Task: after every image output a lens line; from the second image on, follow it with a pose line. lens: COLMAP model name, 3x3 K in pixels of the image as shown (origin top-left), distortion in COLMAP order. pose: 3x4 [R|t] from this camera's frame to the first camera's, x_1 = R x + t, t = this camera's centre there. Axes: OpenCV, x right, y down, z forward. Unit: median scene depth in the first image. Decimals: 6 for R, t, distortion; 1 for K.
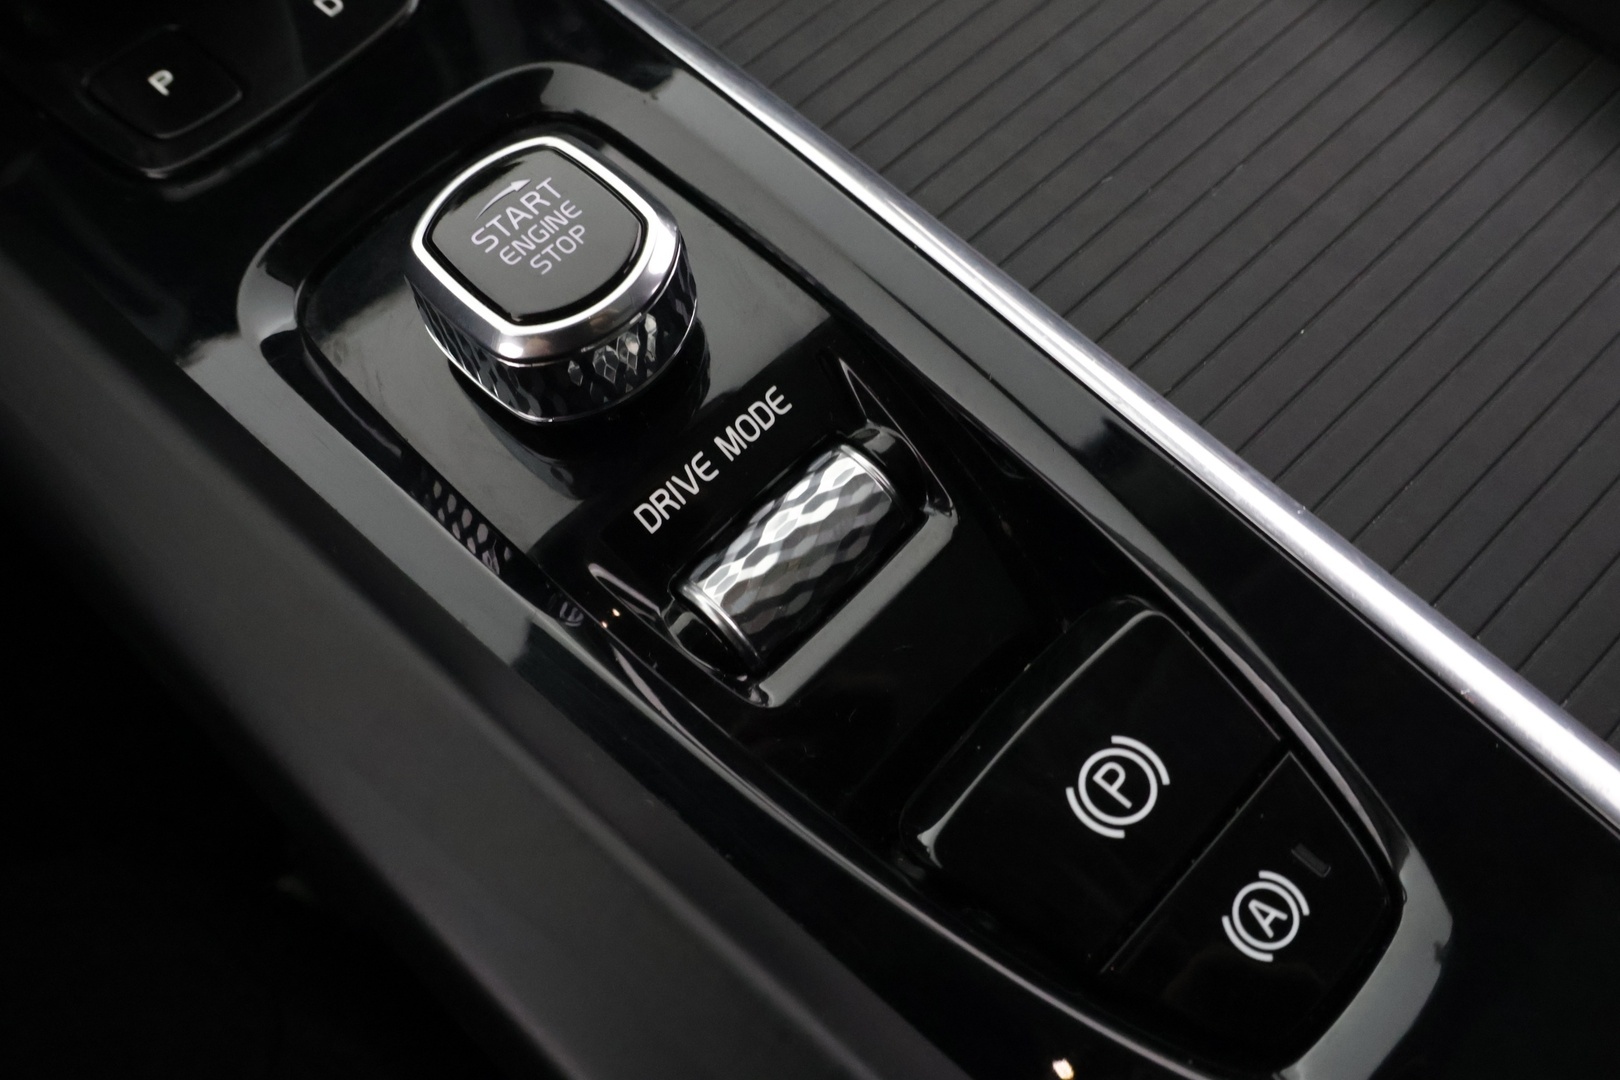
lens RADIAL K [[1362.1, 0, 798.4], [0, 1362.1, 542.4], [0, 0, 1]] dist [-0.040220, 0.032535]
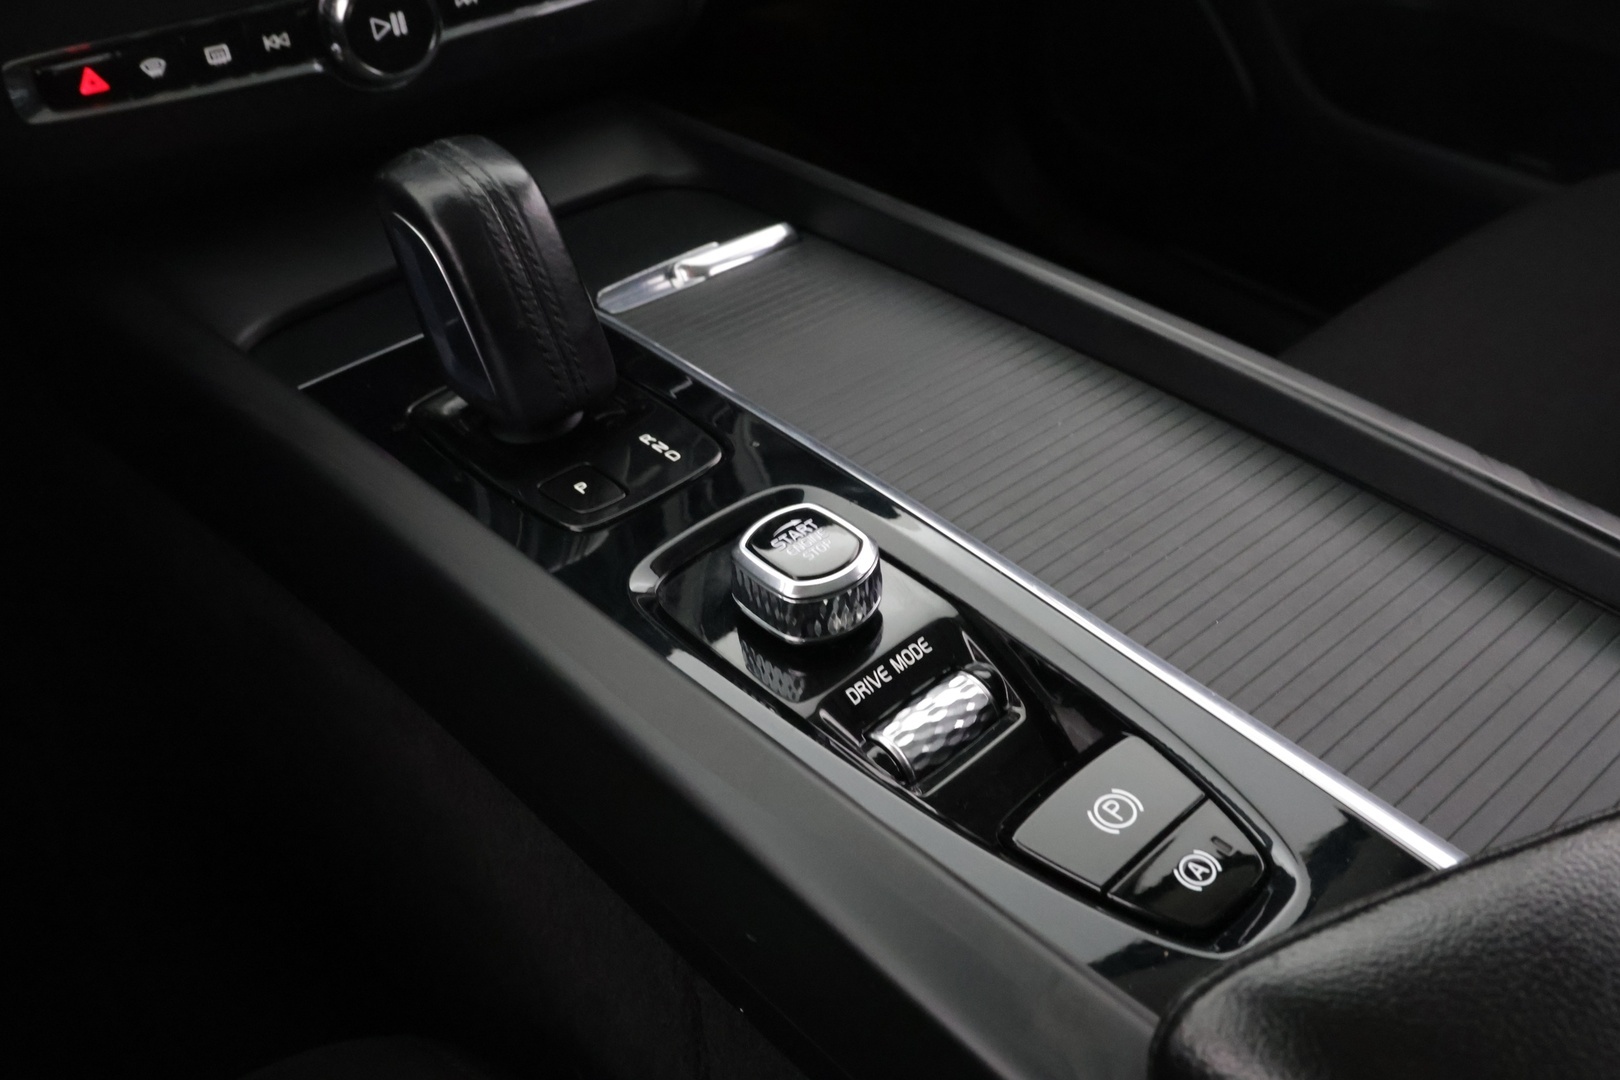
lens RADIAL K [[1362.1, 0, 809.0], [0, 1362.1, 539.9], [0, 0, 1]] dist [-0.040220, 0.032535]
pose [[0.998257, 0.036984, -0.045997, -0.092432], [-0.053029, 0.904166, -0.423877, 0.555095], [0.025912, 0.425578, 0.904551, -0.710498]]
